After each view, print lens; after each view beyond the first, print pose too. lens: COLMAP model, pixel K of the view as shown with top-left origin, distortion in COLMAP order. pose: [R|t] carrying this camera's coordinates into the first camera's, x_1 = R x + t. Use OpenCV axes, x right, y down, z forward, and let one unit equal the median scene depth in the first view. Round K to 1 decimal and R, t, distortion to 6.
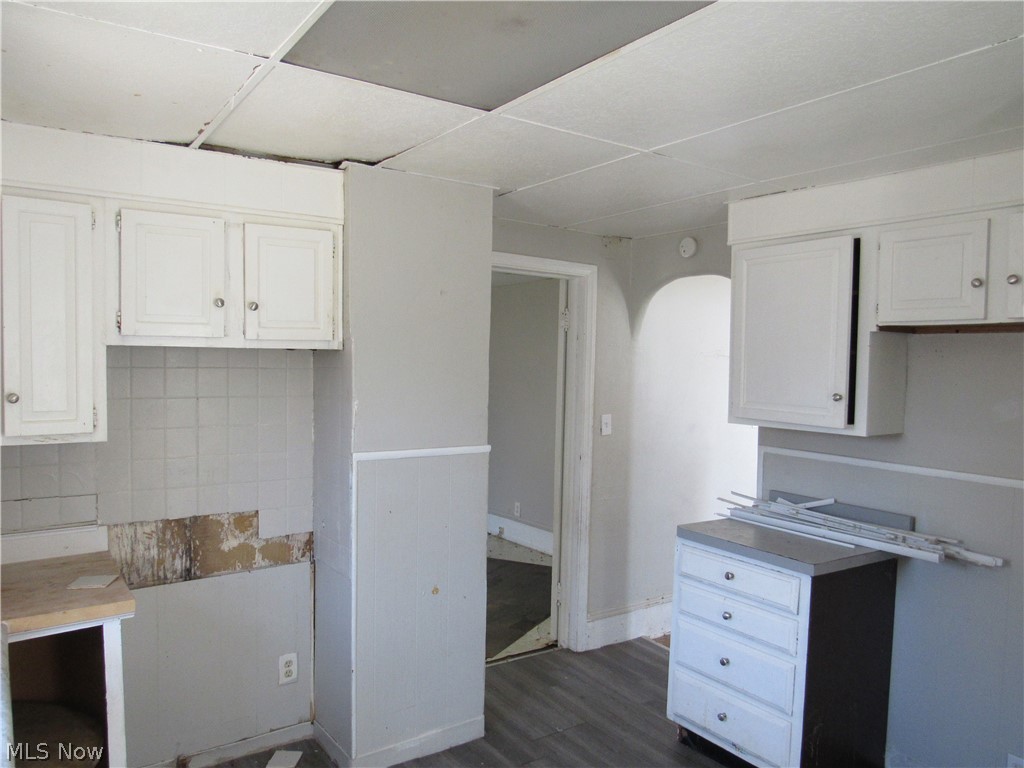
lens RADIAL K [[727.3, 0, 516.0], [0, 727.3, 384.5], [0, 0, 1]] dist [-0.026417, -0.000050]
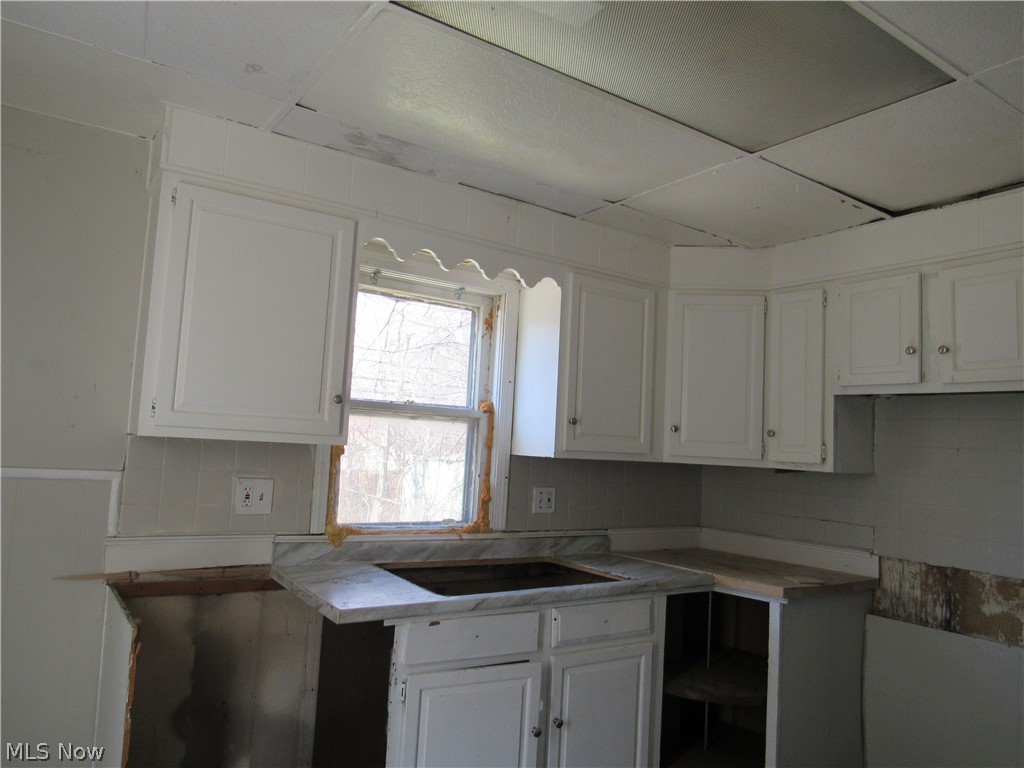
lens RADIAL K [[727.3, 0, 512.8], [0, 727.3, 383.4], [0, 0, 1]] dist [-0.026417, -0.000050]
pose [[-0.019334, -0.094225, -0.995363, 0.587624], [-0.088994, 0.991760, -0.092155, 0.076645], [0.995845, 0.086800, -0.027560, 0.404625]]
